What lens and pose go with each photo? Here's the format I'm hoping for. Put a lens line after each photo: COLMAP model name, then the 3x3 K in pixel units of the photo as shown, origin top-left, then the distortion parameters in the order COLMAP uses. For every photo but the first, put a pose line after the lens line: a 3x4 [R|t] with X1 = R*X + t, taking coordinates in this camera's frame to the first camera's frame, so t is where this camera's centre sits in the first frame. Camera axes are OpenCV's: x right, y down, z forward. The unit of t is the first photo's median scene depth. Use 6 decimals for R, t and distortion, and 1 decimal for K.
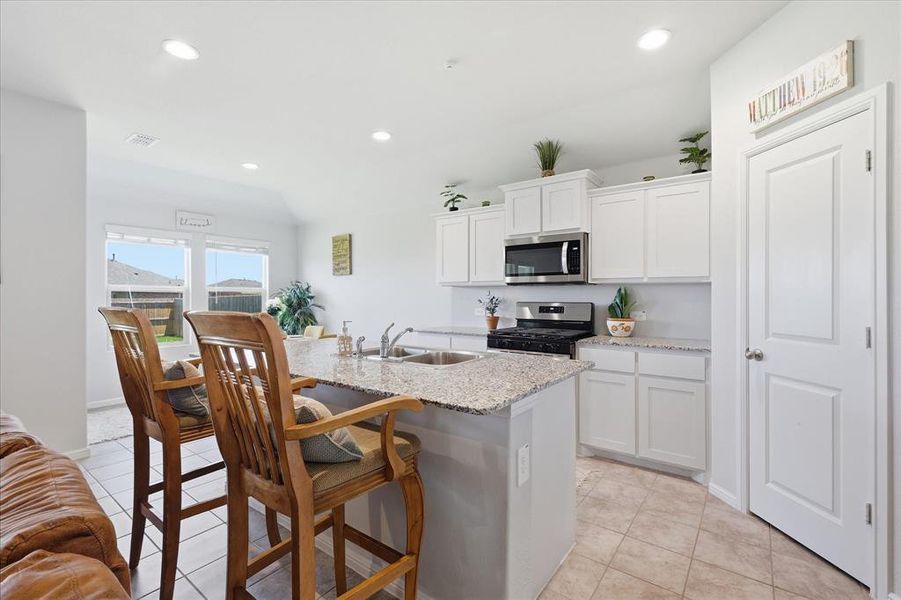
lens RADIAL K [[403.4, 0, 453.8], [0, 403.4, 297.2], [0, 0, 1]] dist [-0.001680, 0.001028]
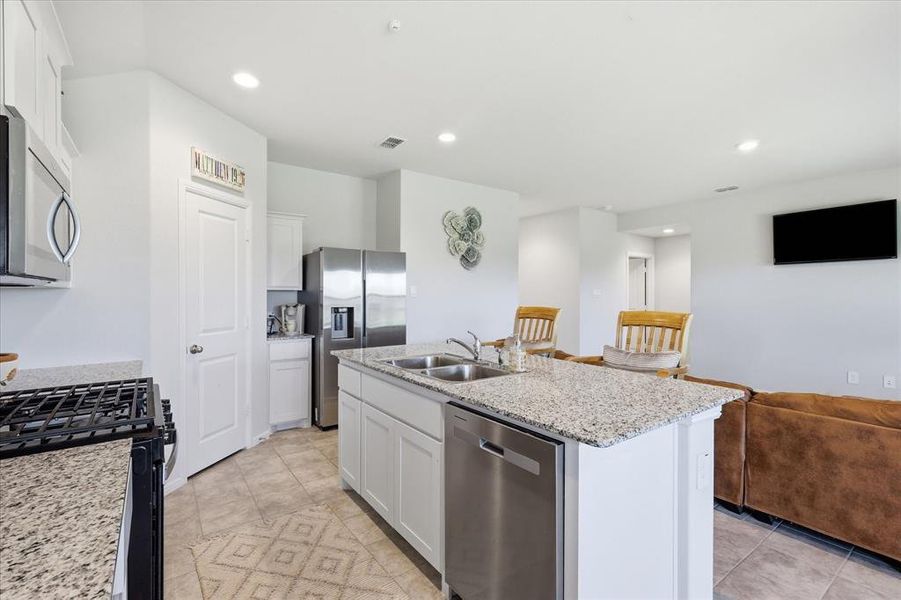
lens RADIAL K [[403.4, 0, 450.4], [0, 403.4, 298.5], [0, 0, 1]] dist [-0.001680, 0.001028]
pose [[-0.958516, 0.004474, 0.285003, -0.266614], [0.007806, 0.999914, 0.010556, -0.016659], [-0.284931, 0.012343, -0.958469, 1.330435]]
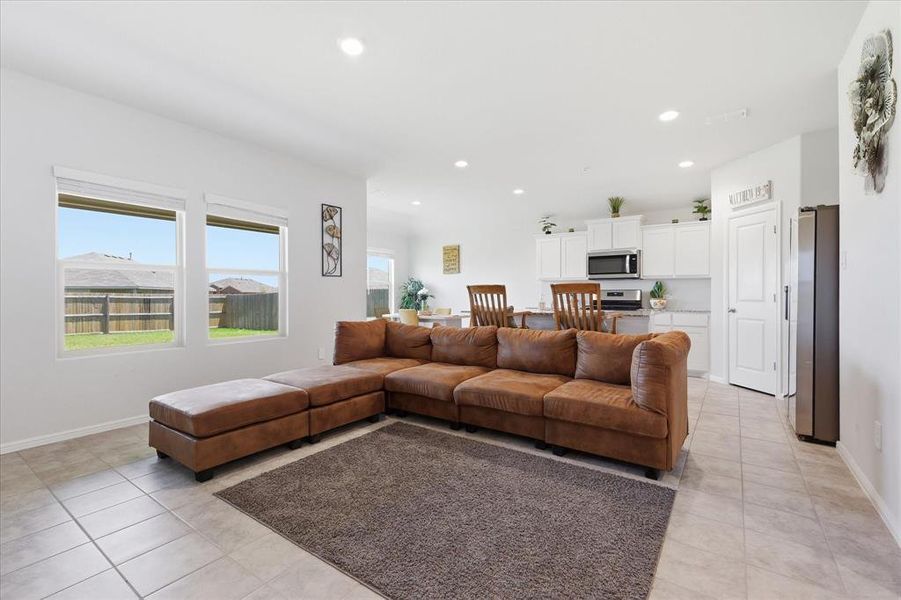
lens RADIAL K [[403.4, 0, 448.4], [0, 403.4, 296.3], [0, 0, 1]] dist [-0.001680, 0.001028]
pose [[0.999732, 0.004619, 0.022695, -0.549936], [-0.004554, 0.999985, -0.002922, 0.052698], [-0.022708, 0.002818, 0.999738, -0.753325]]
